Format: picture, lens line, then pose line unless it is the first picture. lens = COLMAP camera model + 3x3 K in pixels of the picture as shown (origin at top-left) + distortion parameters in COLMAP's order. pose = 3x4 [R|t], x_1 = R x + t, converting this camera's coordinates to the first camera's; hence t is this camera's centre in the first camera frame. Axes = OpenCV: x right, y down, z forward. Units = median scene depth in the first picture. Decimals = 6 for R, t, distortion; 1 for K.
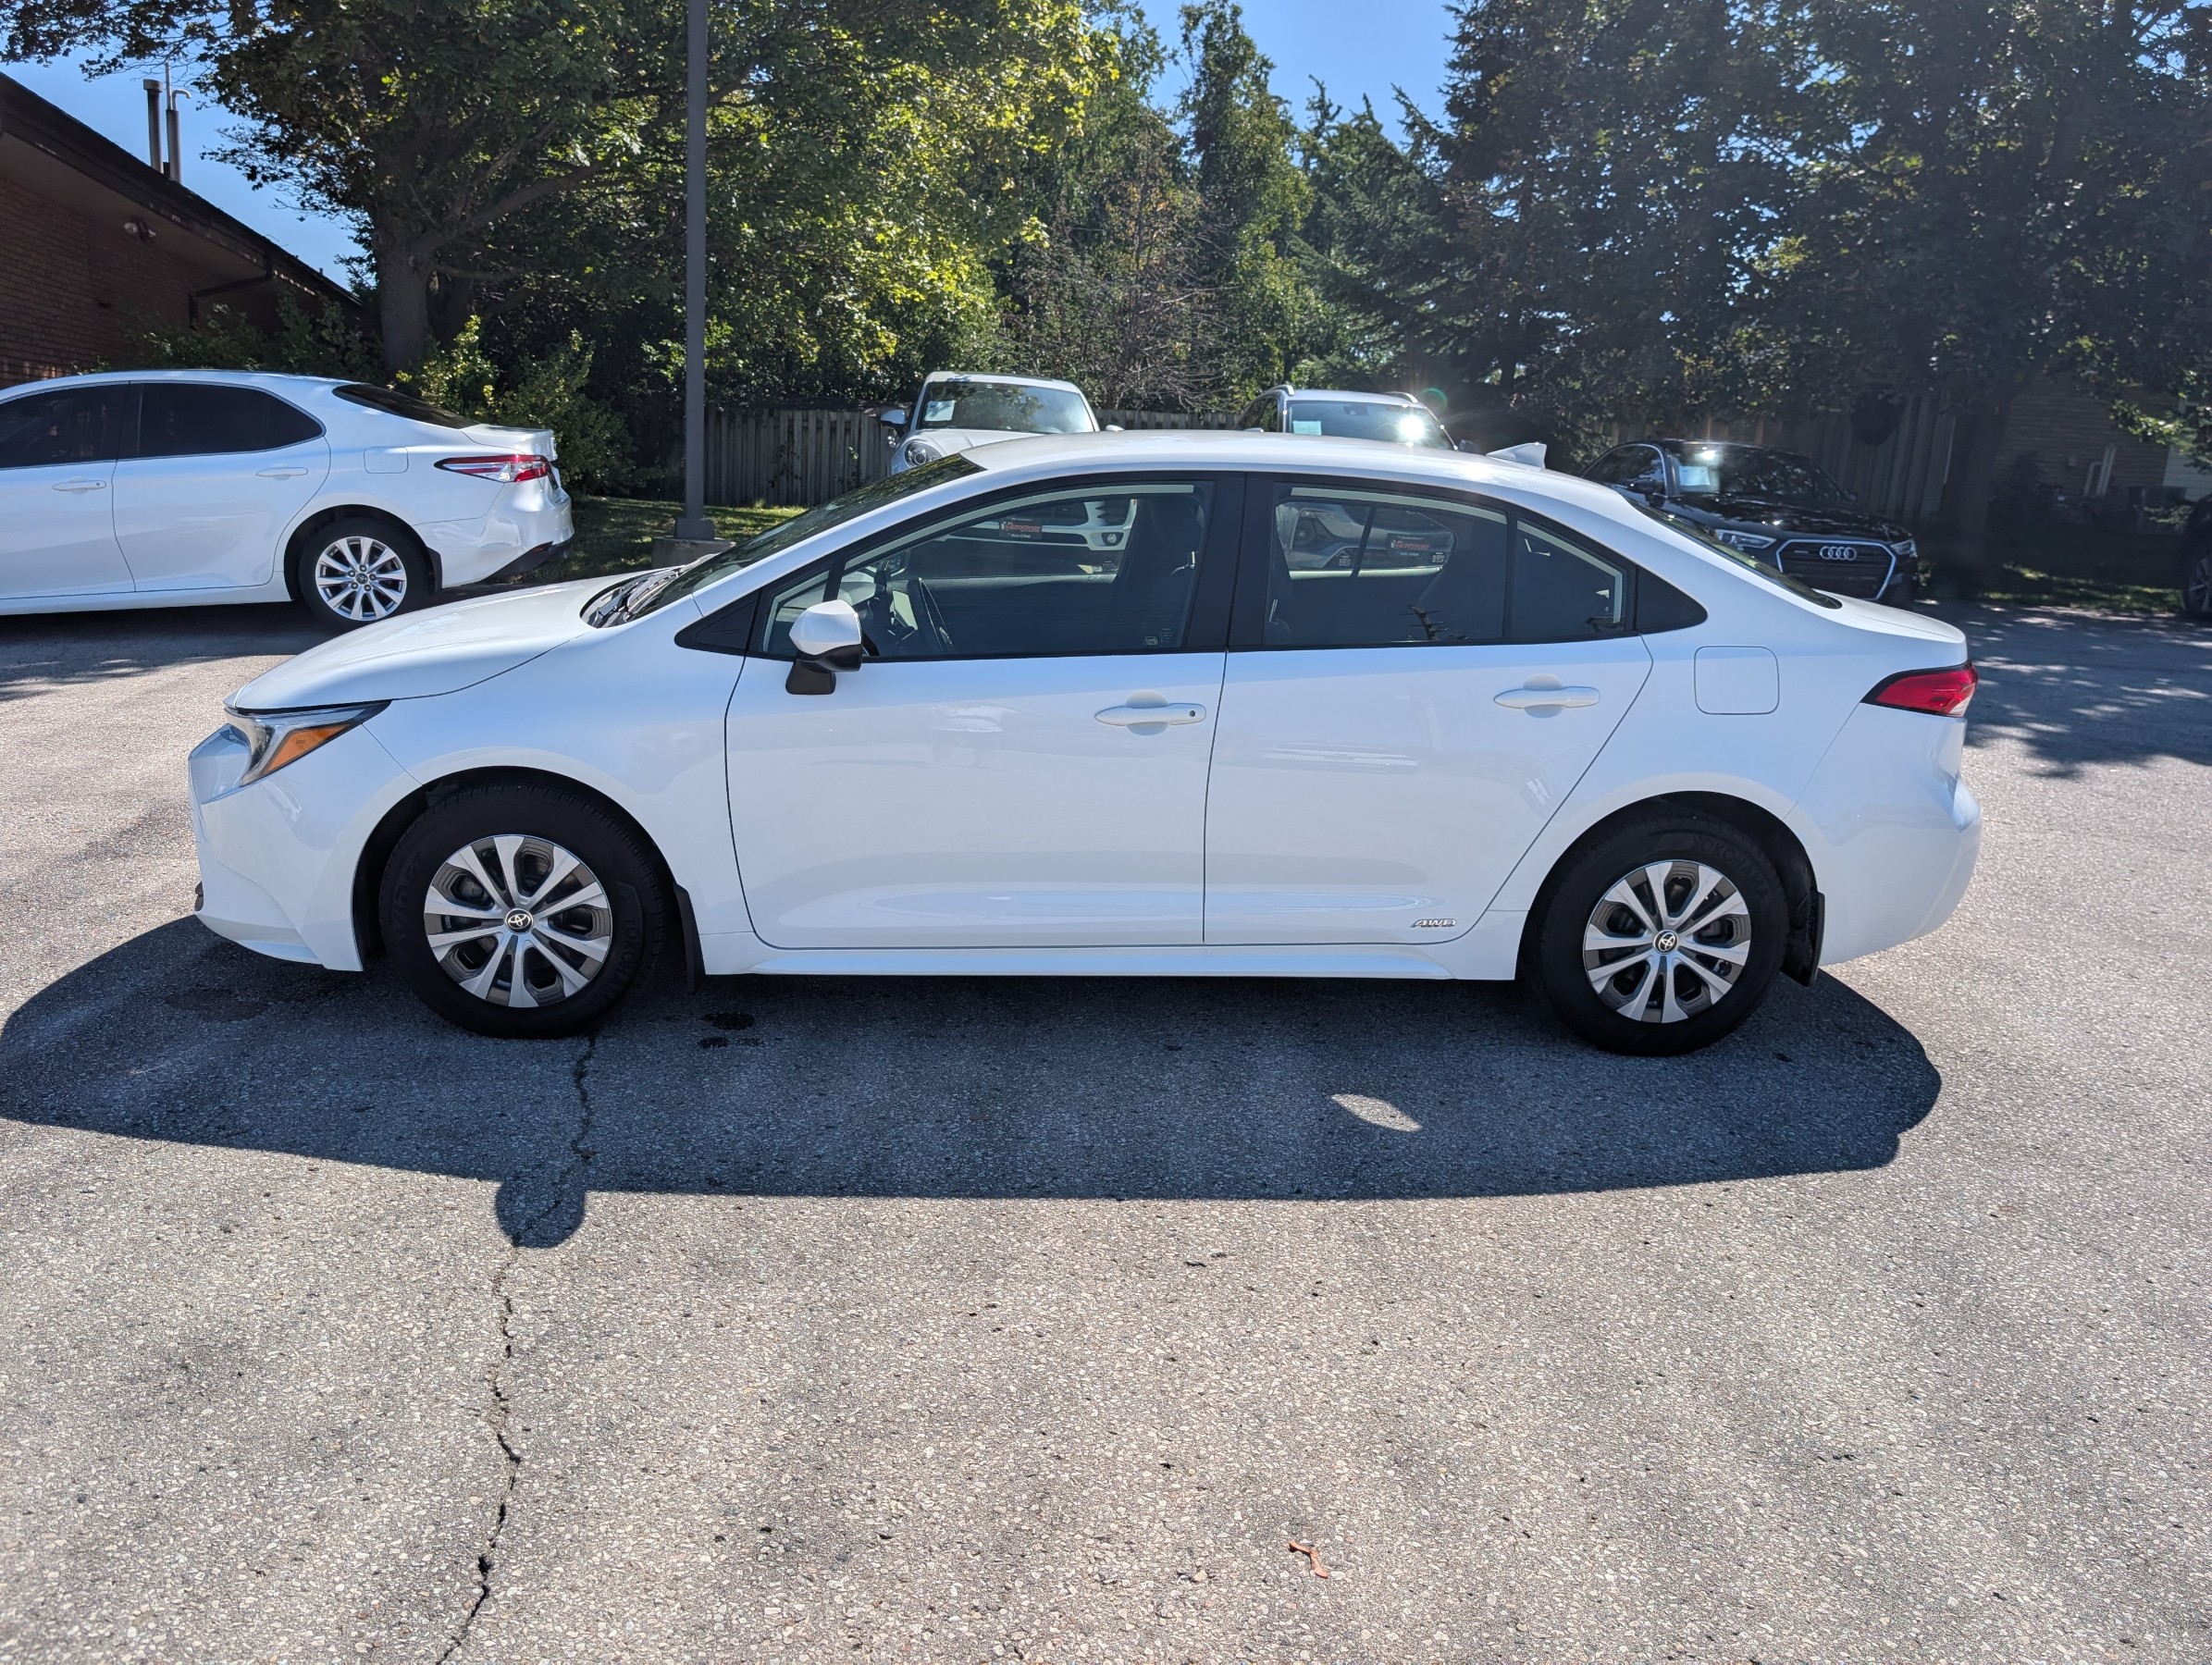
lens RADIAL K [[1631.1, 0, 1117.9], [0, 1631.1, 832.1], [0, 0, 1]] dist [0.022260, -0.026945]
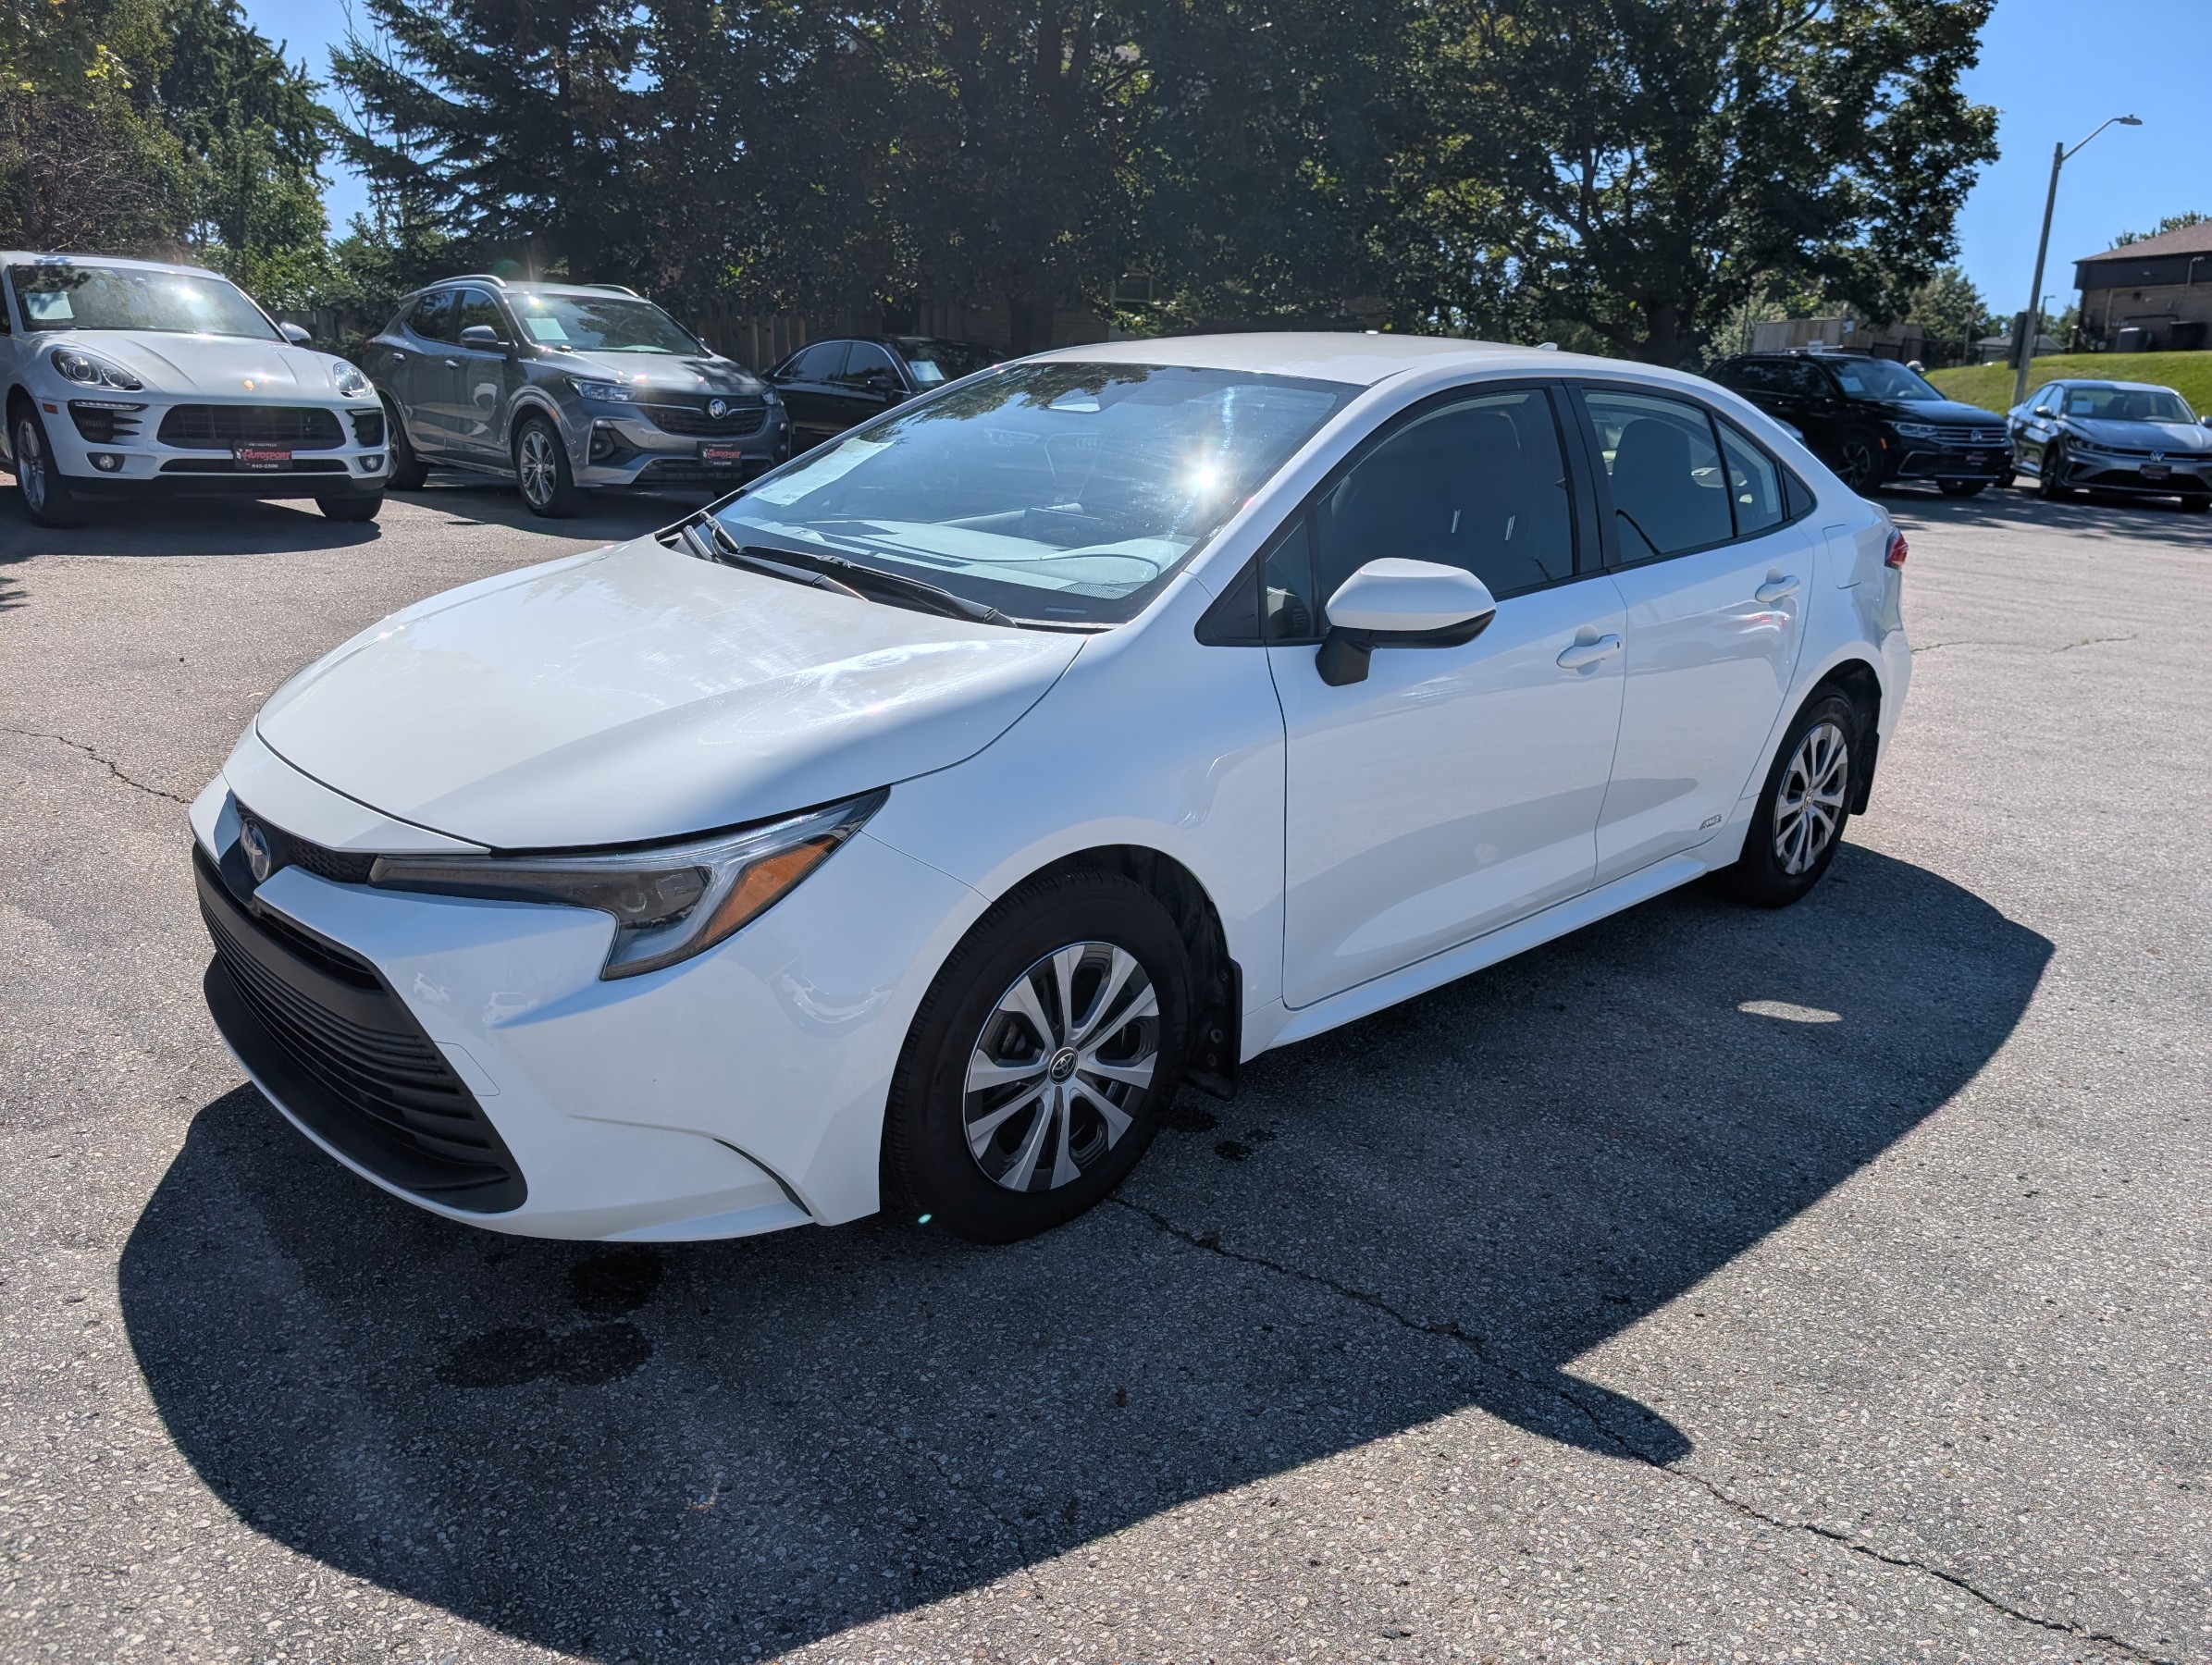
lens RADIAL K [[1577.3, 0, 1106.0], [0, 1577.3, 832.5], [0, 0, 1]] dist [0.040893, -0.051321]
pose [[0.784766, -0.194340, 0.588536, -0.735412], [0.152553, 0.980923, 0.120492, -0.122685], [-0.600725, -0.004775, 0.799441, 0.450106]]
